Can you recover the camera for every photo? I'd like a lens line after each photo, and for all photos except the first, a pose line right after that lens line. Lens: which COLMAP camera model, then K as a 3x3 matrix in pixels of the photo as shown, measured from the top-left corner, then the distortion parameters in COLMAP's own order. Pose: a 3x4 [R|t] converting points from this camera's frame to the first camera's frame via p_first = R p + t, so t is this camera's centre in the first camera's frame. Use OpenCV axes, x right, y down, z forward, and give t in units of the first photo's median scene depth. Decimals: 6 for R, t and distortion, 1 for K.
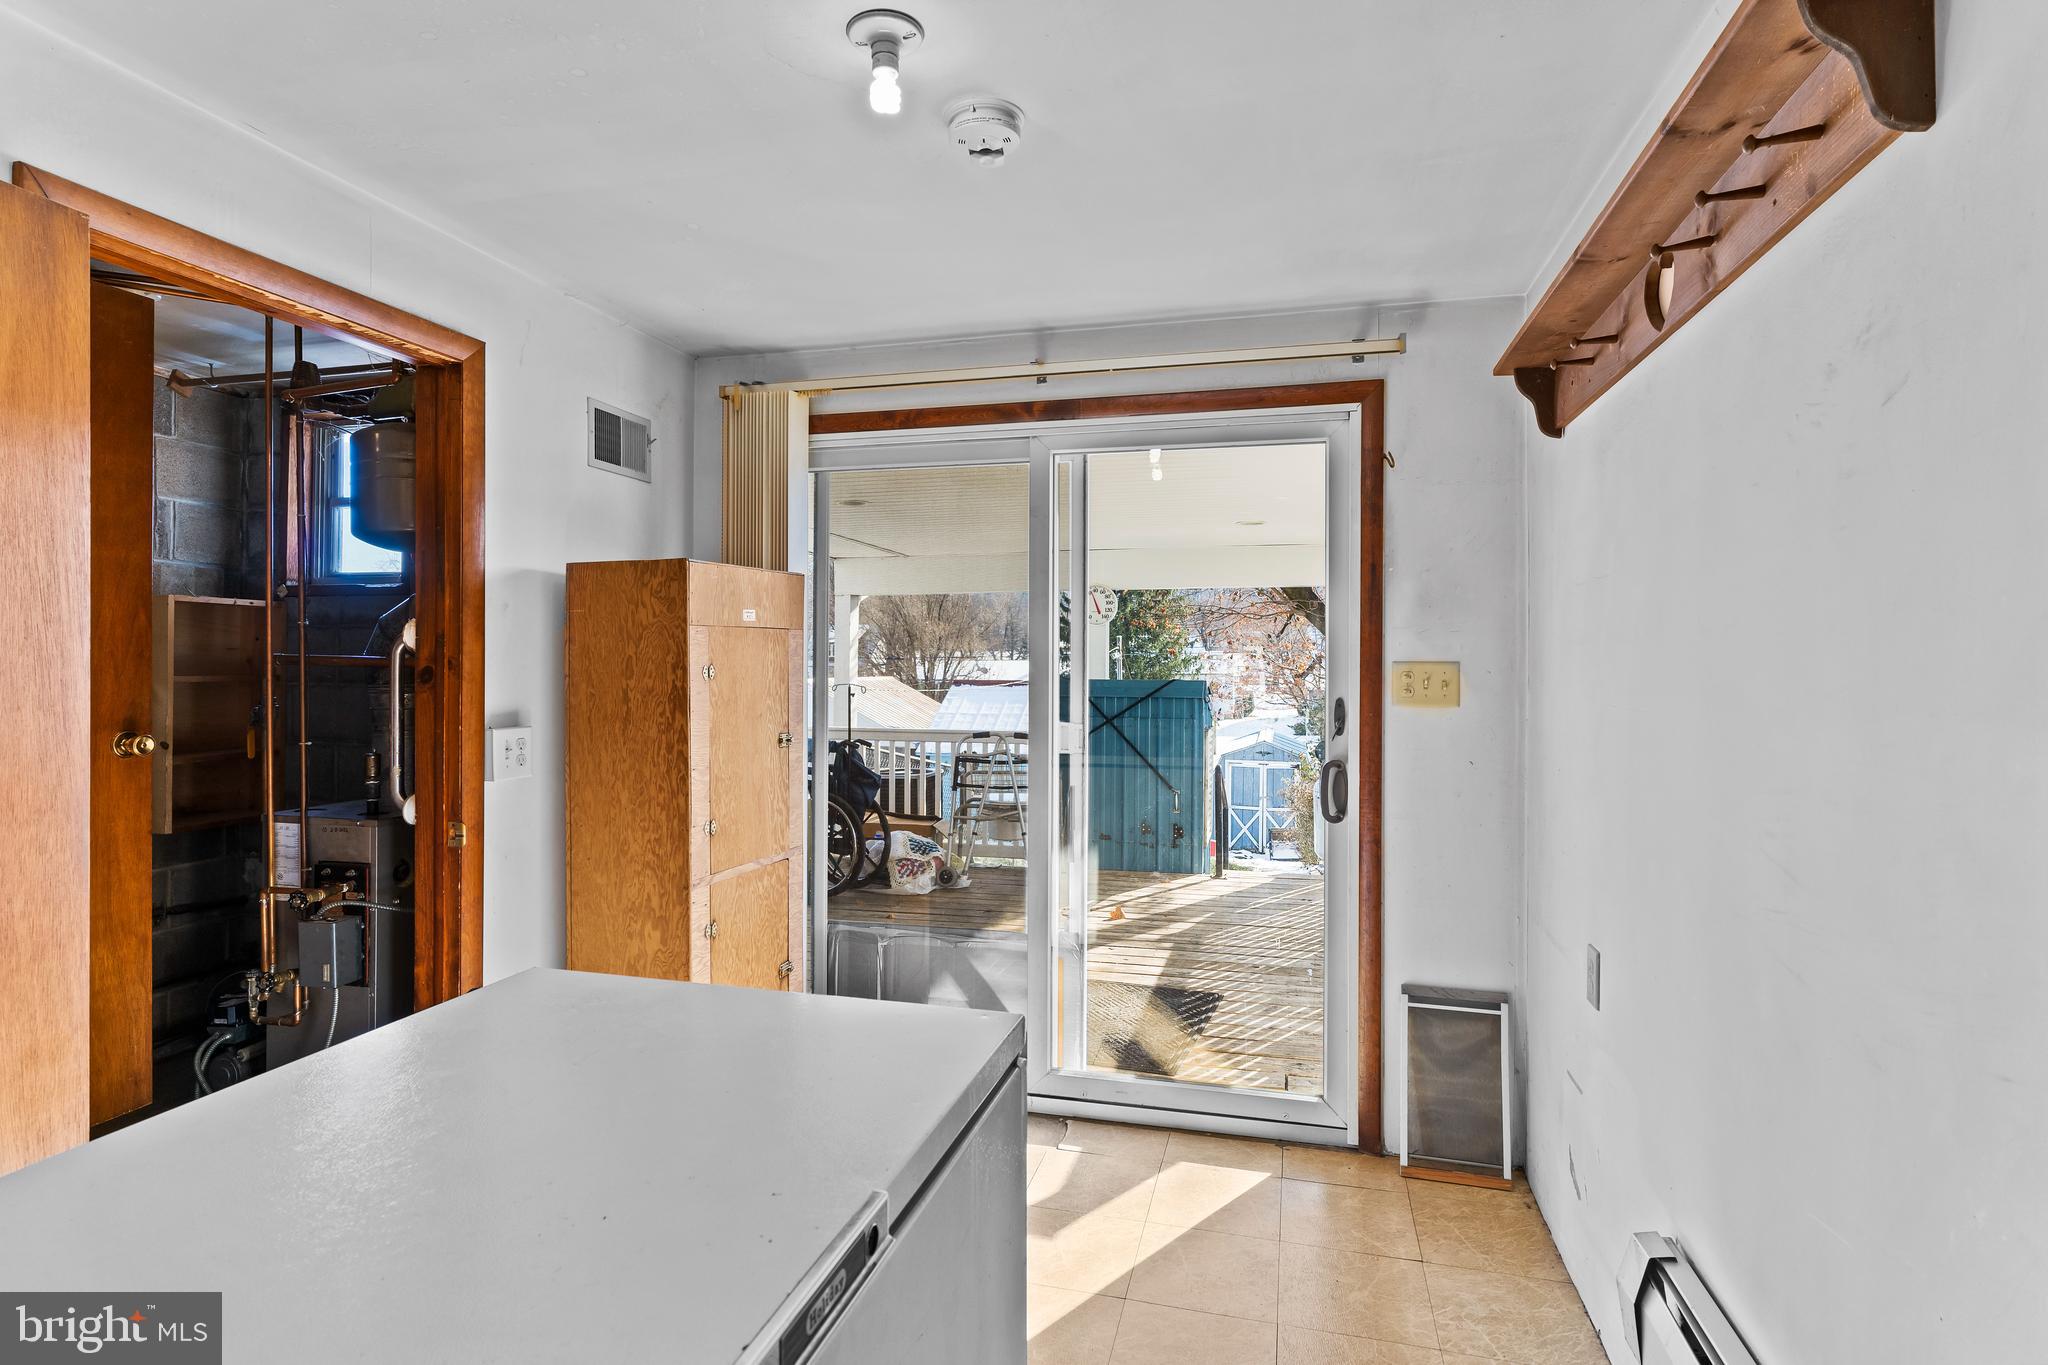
lens RADIAL K [[1078.3, 0, 1021.2], [0, 1078.3, 679.9], [0, 0, 1]] dist [-0.004676, 0.000073]
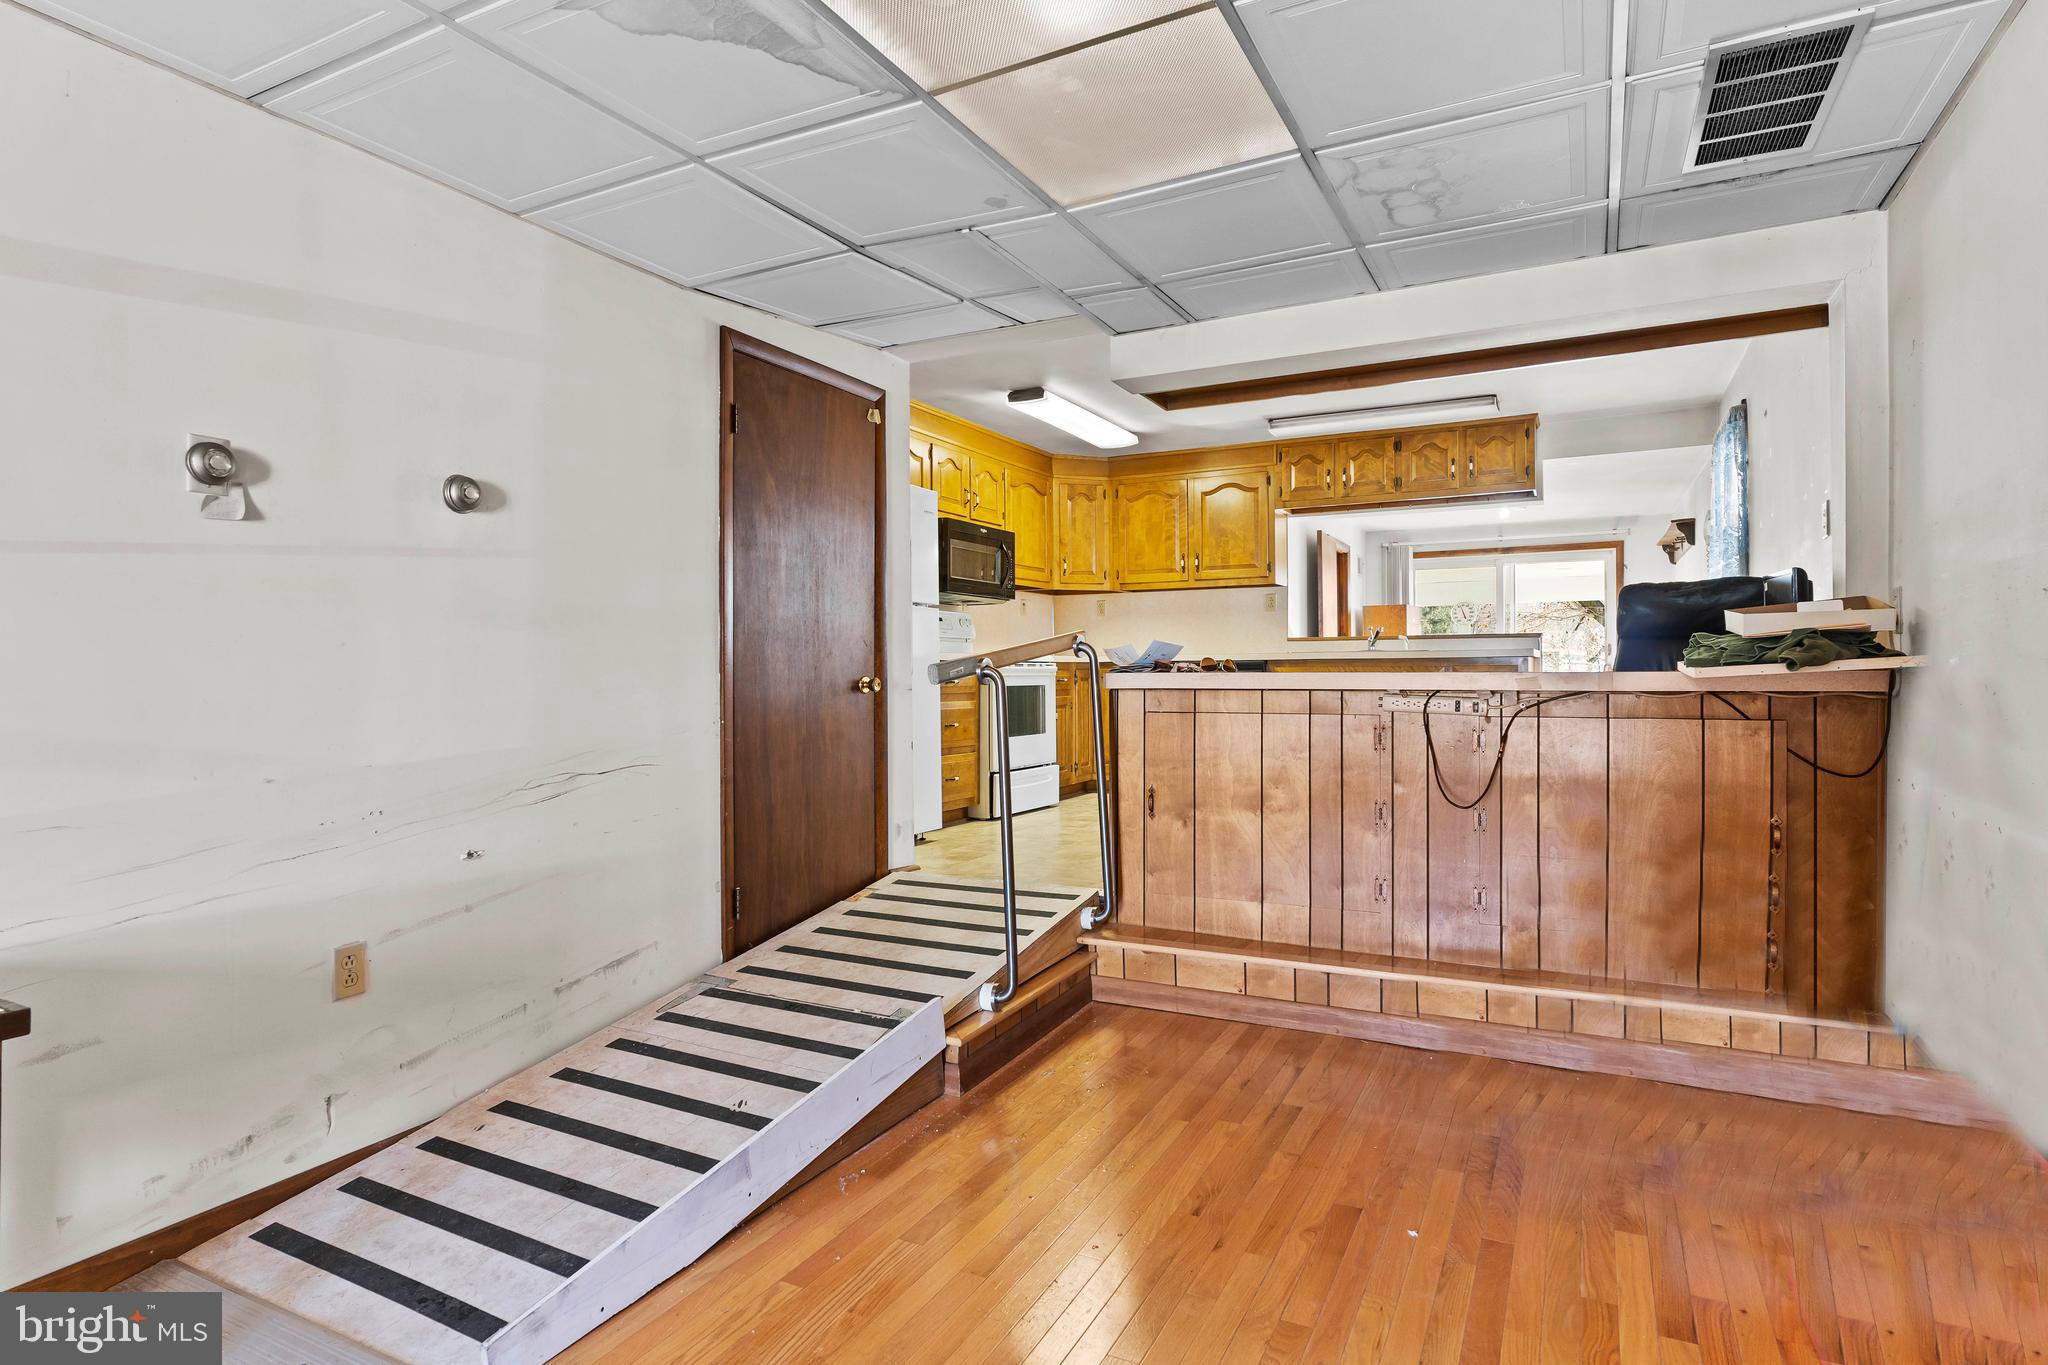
lens RADIAL K [[1078.3, 0, 1021.2], [0, 1078.3, 679.9], [0, 0, 1]] dist [-0.004676, 0.000073]
pose [[0.973335, -0.002373, -0.229376, -0.615028], [0.000558, 0.999968, -0.007977, 0.141851], [0.229387, 0.007636, 0.973305, -2.308908]]
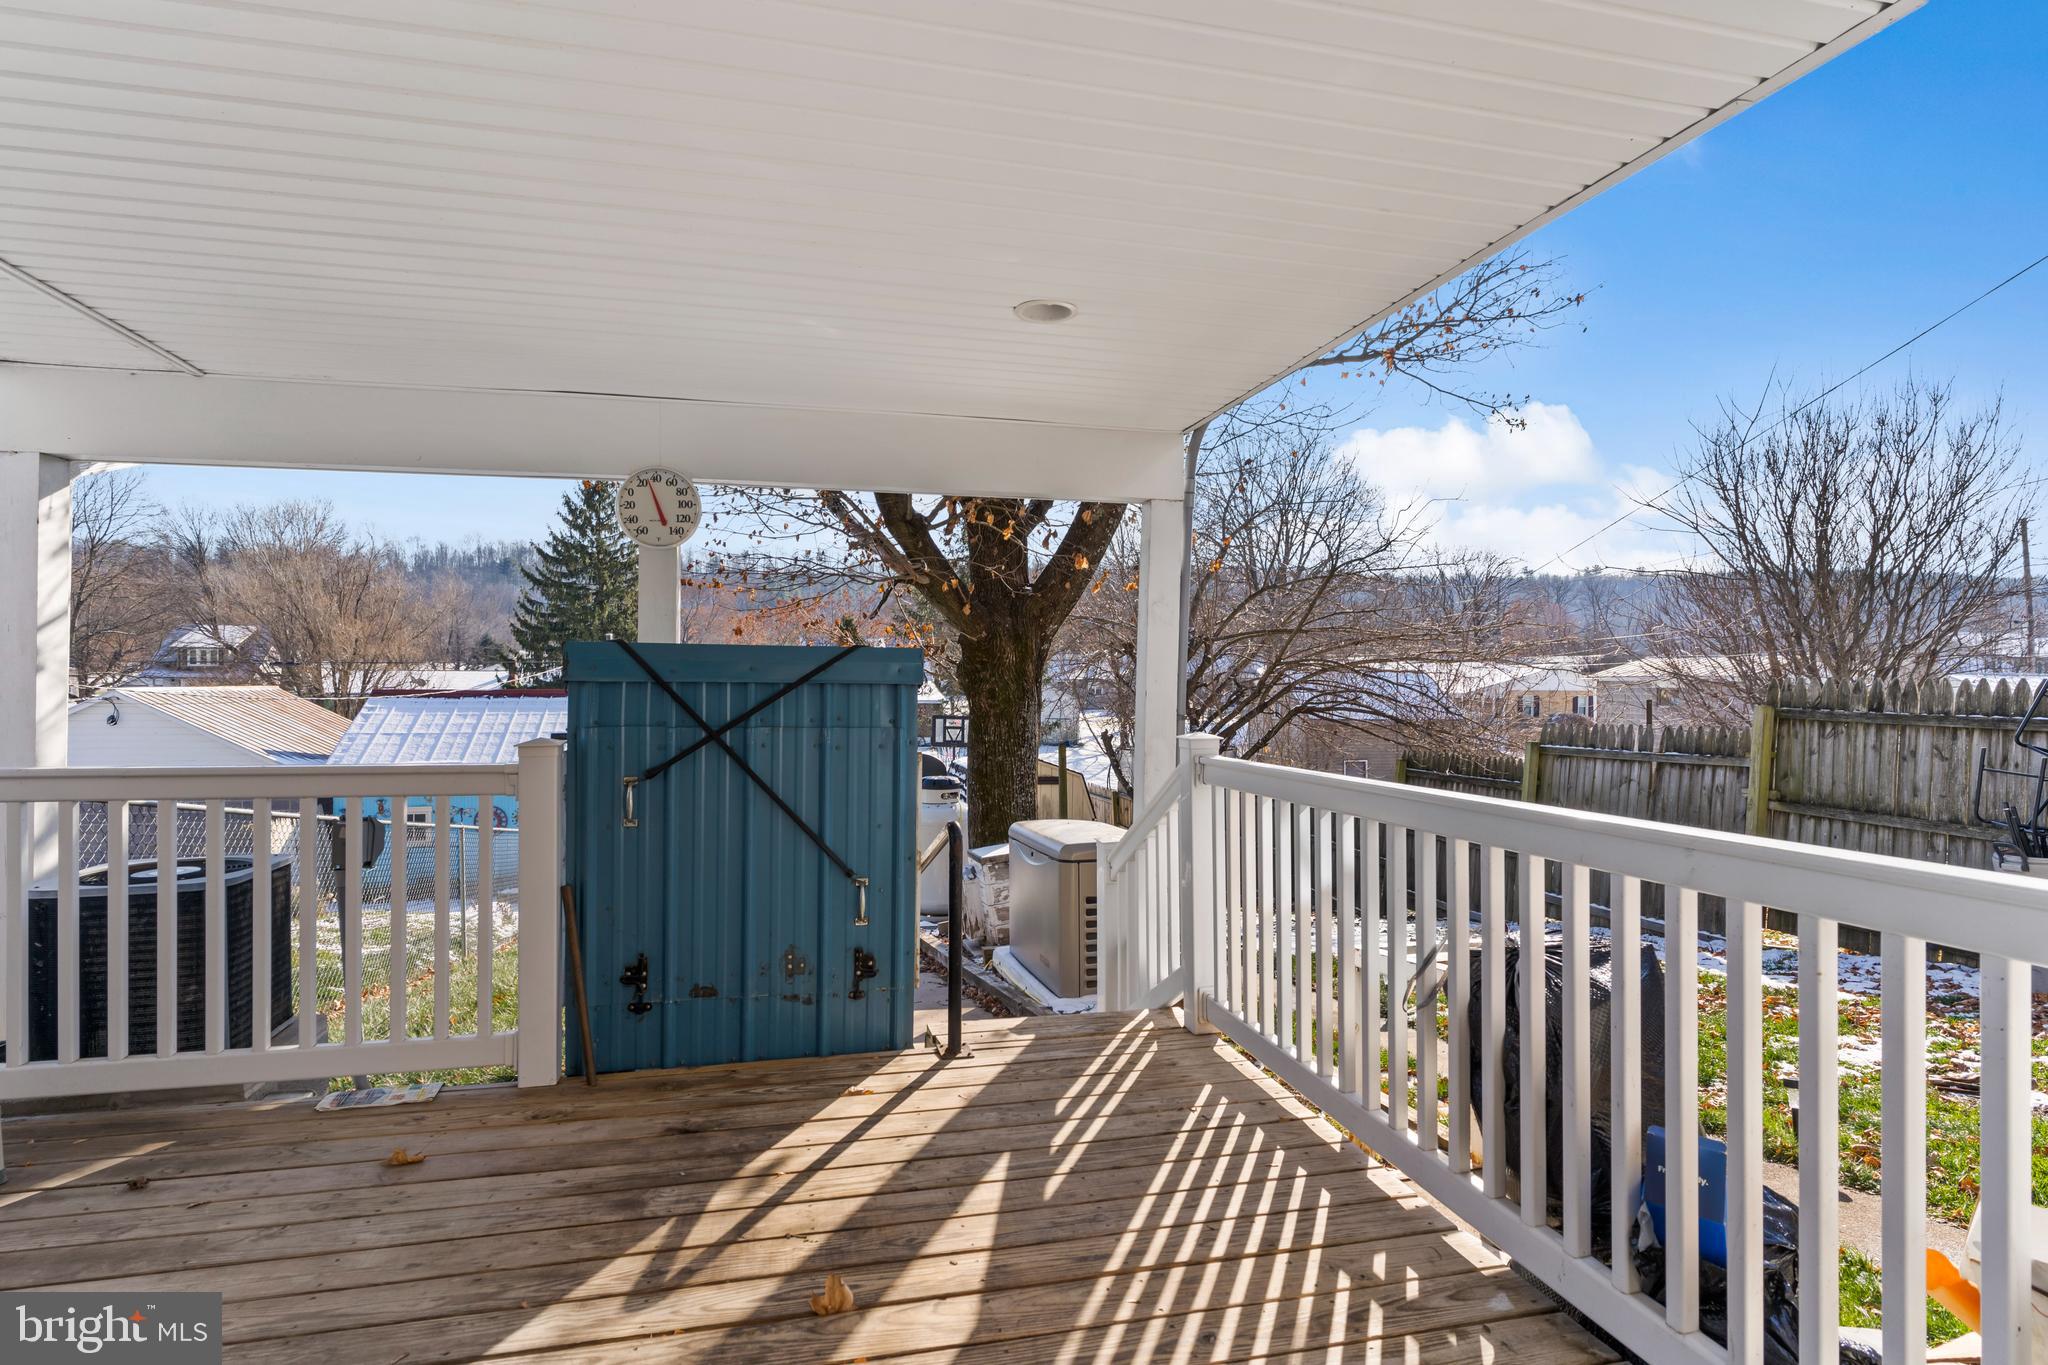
lens RADIAL K [[1058.6, 0, 1017.2], [0, 1058.6, 685.9], [0, 0, 1]] dist [-0.003428, 0.000567]
pose [[0.887617, 0.002488, 0.460577, -0.010388], [0.002235, 0.999950, -0.009710, 0.022220], [-0.460578, 0.009648, 0.887567, 0.548057]]
